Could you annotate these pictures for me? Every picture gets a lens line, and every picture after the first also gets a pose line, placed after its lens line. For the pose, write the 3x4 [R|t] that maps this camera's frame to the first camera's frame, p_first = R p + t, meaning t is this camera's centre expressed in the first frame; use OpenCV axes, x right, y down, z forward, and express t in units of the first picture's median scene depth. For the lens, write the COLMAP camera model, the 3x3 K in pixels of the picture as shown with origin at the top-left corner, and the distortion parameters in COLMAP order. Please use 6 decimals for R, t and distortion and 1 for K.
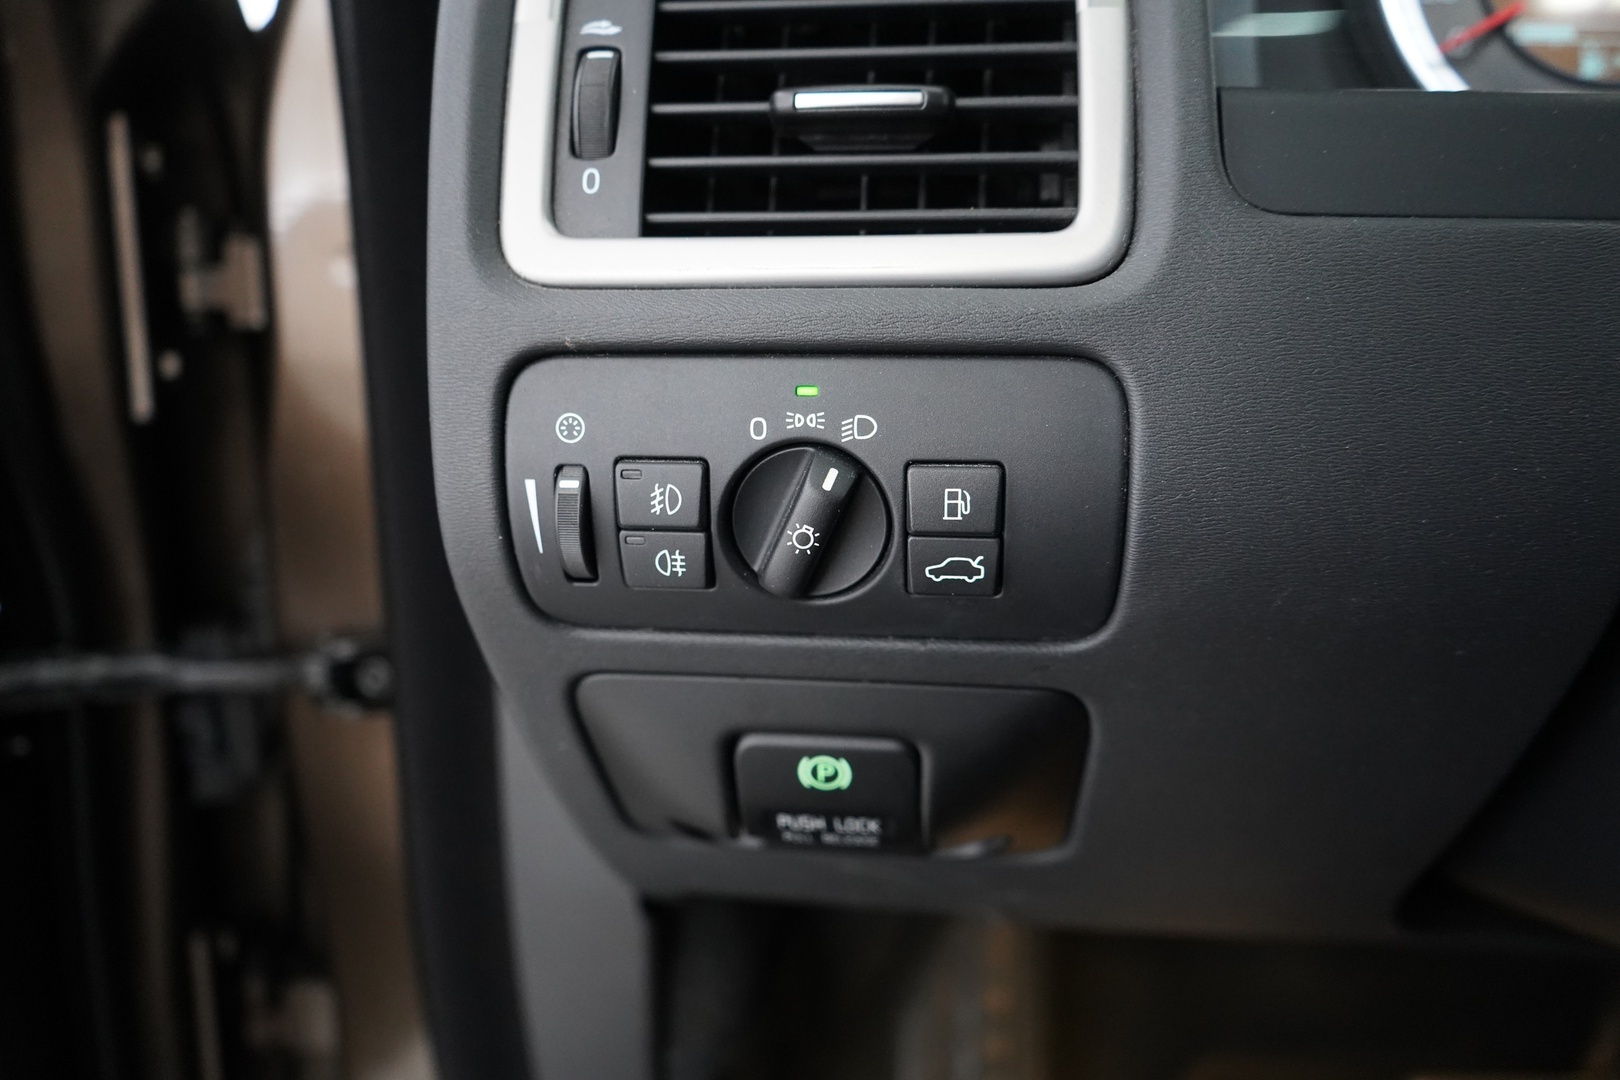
lens RADIAL K [[1291.0, 0, 808.5], [0, 1291.0, 530.1], [0, 0, 1]] dist [0.010080, 0.001765]
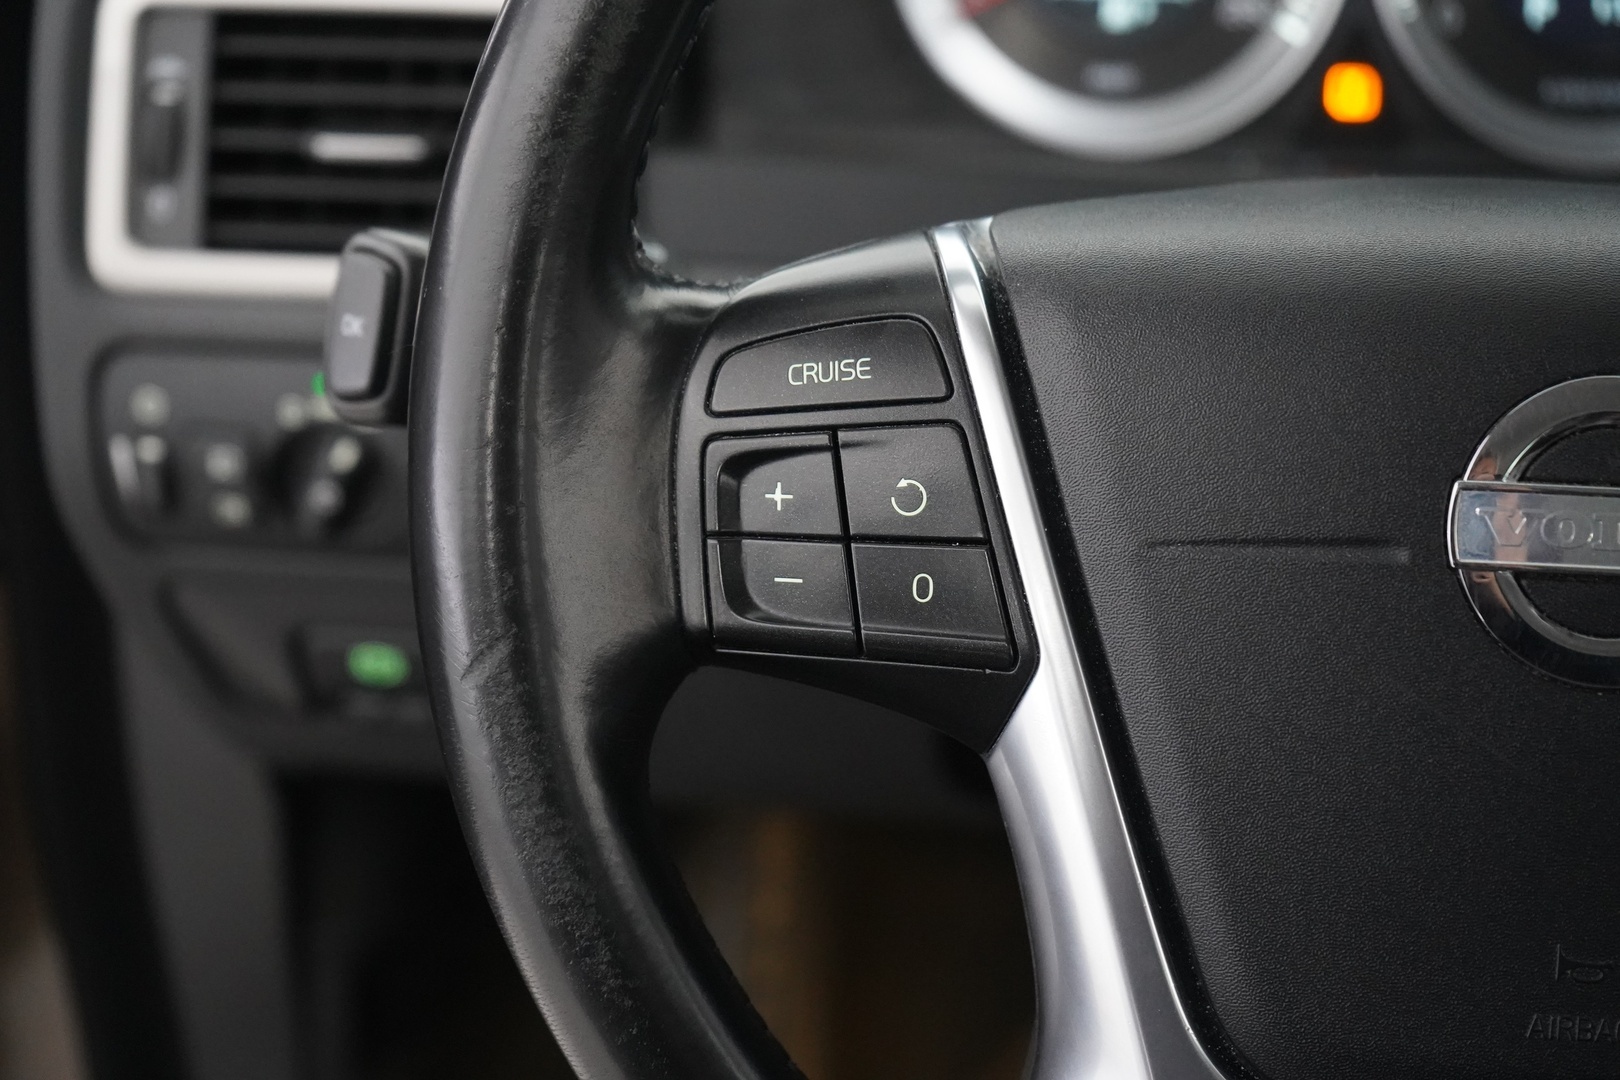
lens RADIAL K [[3001.0, 0, 810.7], [0, 3001.0, 534.4], [0, 0, 1]] dist [-0.057353, 0.000000]
pose [[0.999646, 0.013775, -0.022766, 0.309985], [-0.009392, 0.983171, 0.182446, -0.288953], [0.024896, -0.182168, 0.982952, -1.102931]]
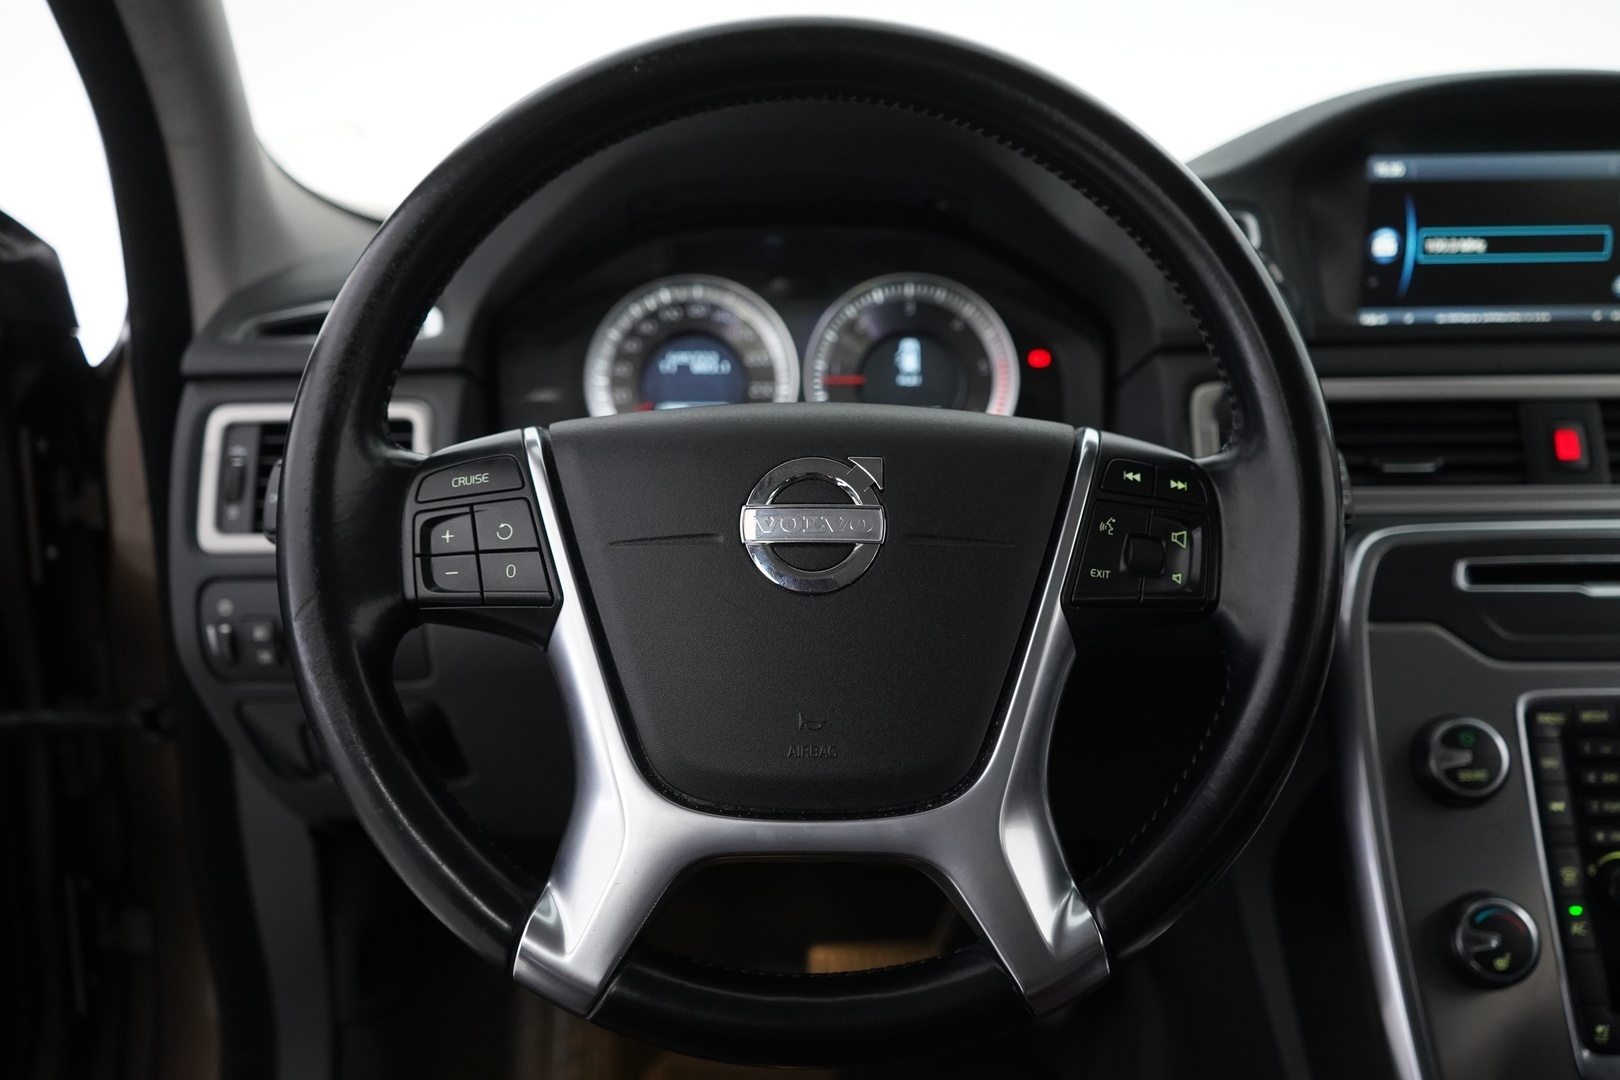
lens RADIAL K [[1499.0, 0, 823.8], [0, 1499.0, 542.0], [0, 0, 1]] dist [0.007541, 0.014548]
pose [[0.998300, -0.024683, 0.052802, 0.513915], [0.026257, 0.999225, -0.029314, -0.052920], [-0.052037, 0.030650, 0.998175, -1.249589]]
